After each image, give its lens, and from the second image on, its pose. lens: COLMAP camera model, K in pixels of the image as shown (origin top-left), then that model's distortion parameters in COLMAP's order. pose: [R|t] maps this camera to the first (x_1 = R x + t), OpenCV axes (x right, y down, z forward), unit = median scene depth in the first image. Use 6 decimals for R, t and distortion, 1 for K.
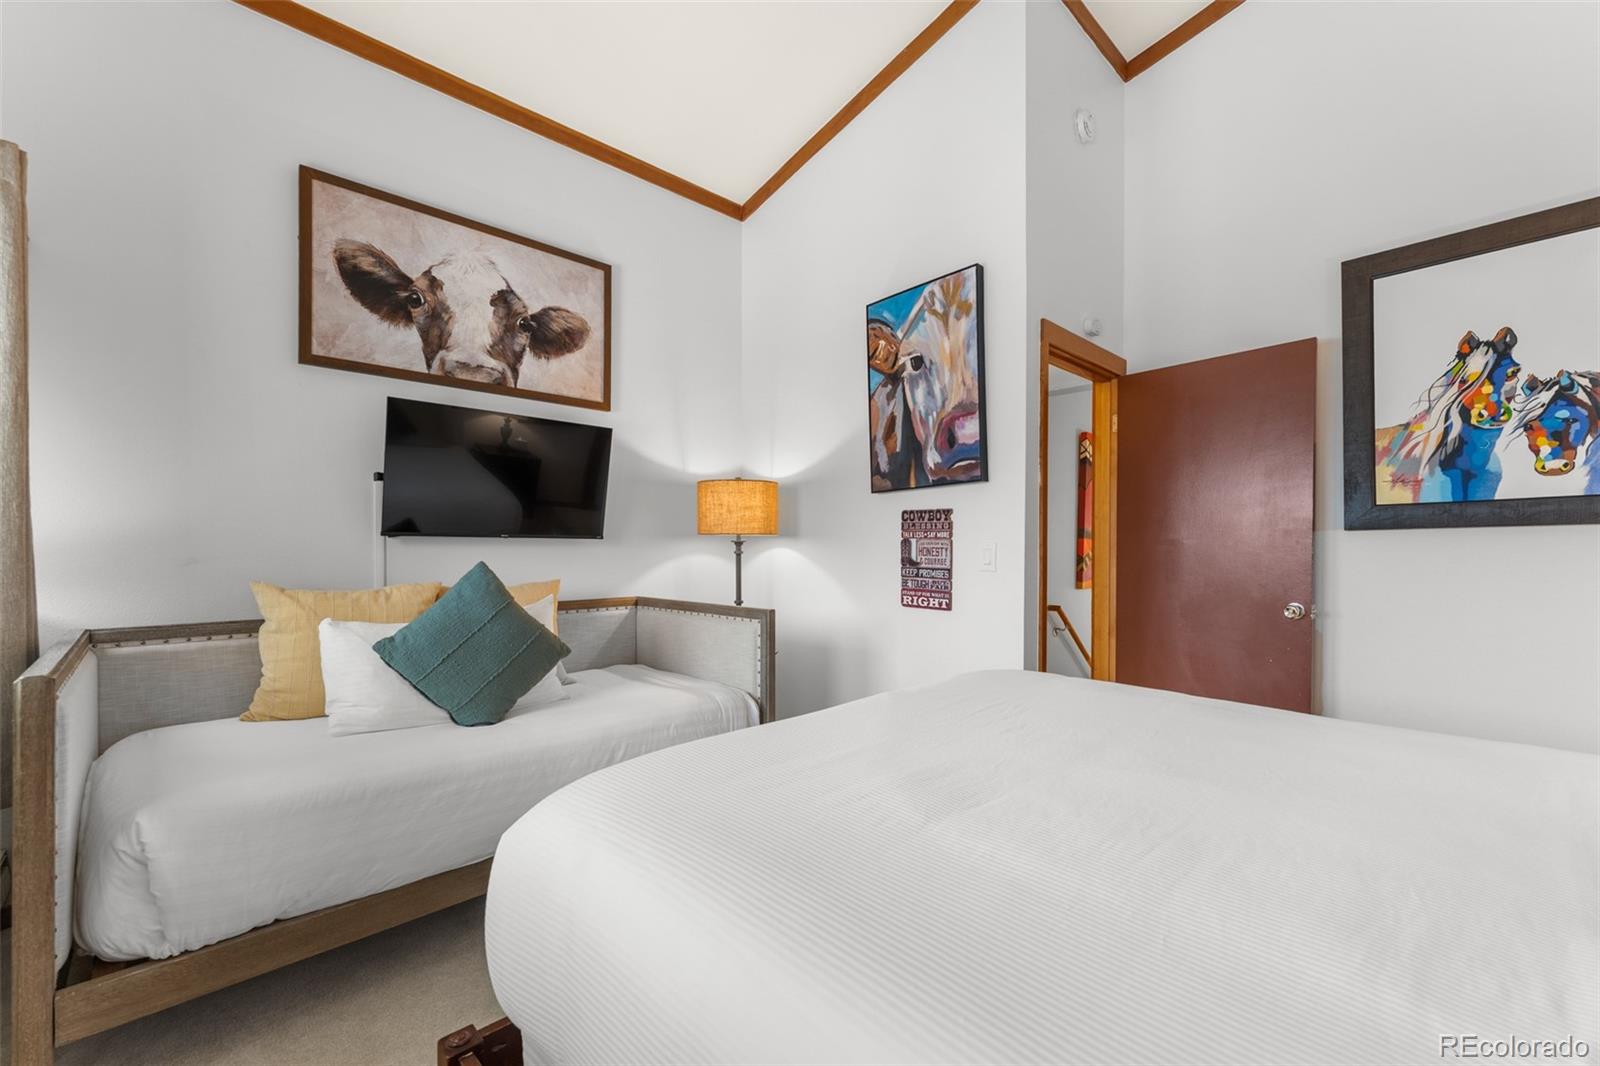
lens RADIAL K [[669.1, 0, 835.3], [0, 669.1, 553.5], [0, 0, 1]] dist [-0.000760, -0.000495]
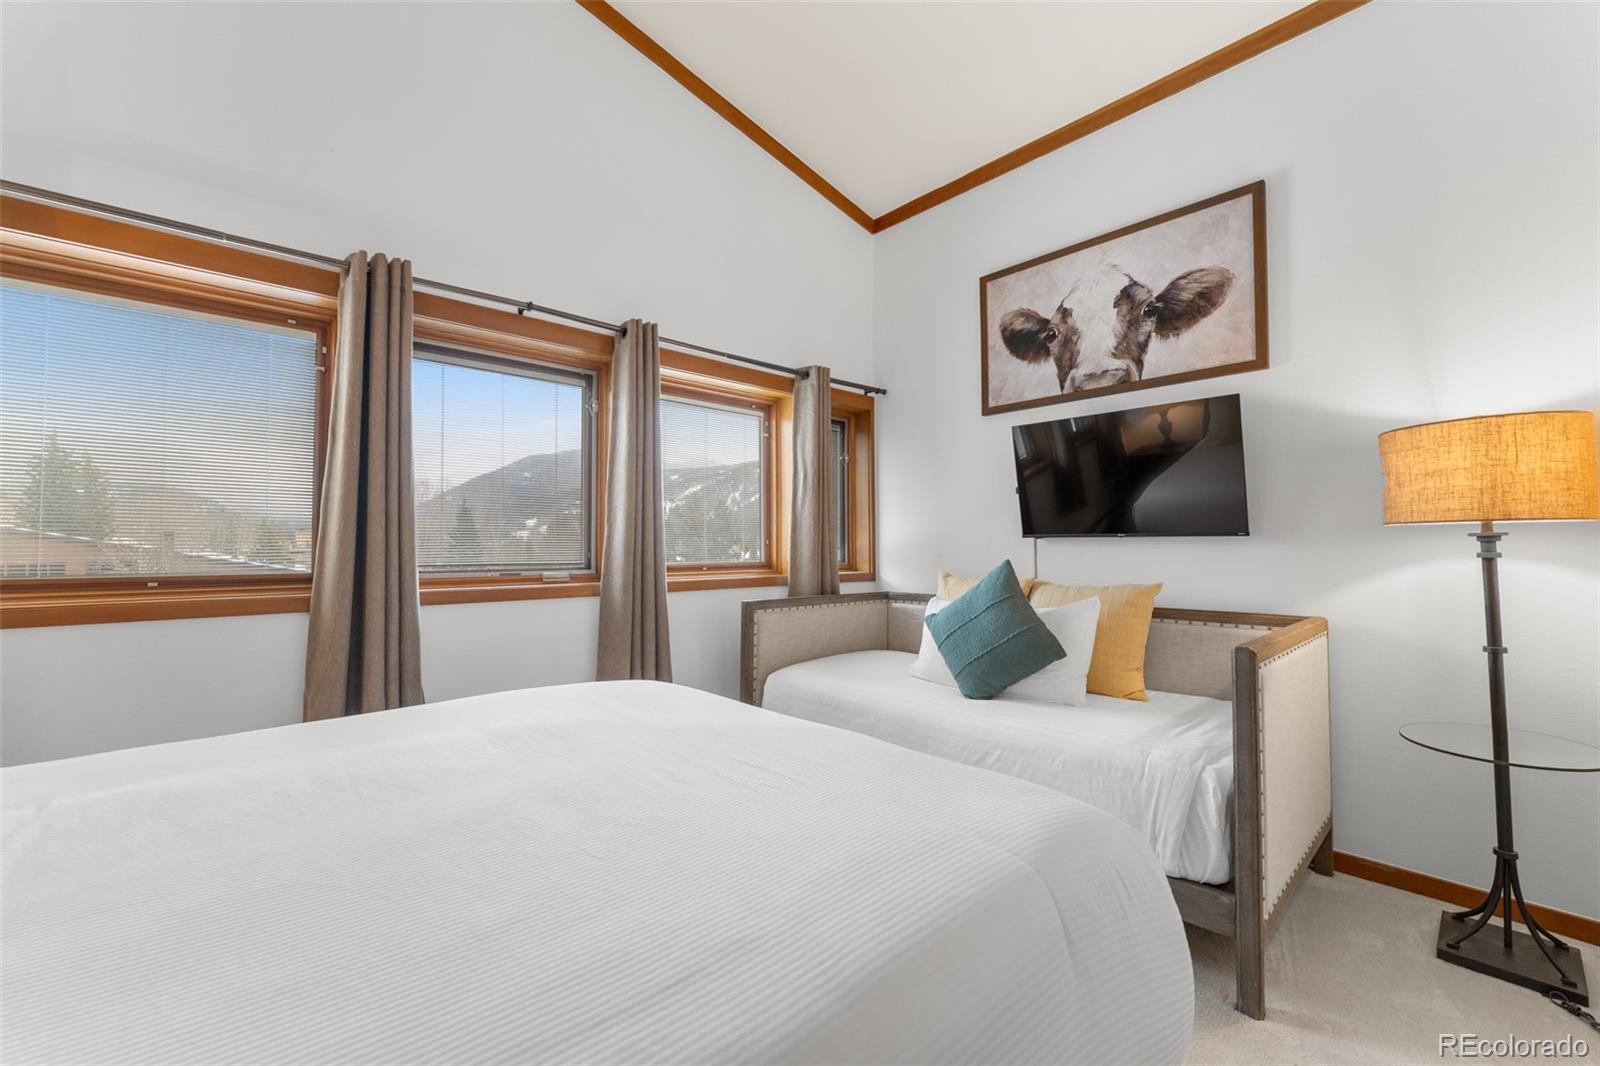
lens RADIAL K [[669.1, 0, 804.3], [0, 669.1, 522.4], [0, 0, 1]] dist [-0.000760, -0.000495]
pose [[-0.068973, -0.037810, -0.996902, 0.514964], [-0.005809, 0.999280, -0.037498, -0.005550], [0.997602, 0.003204, -0.069143, 0.601134]]
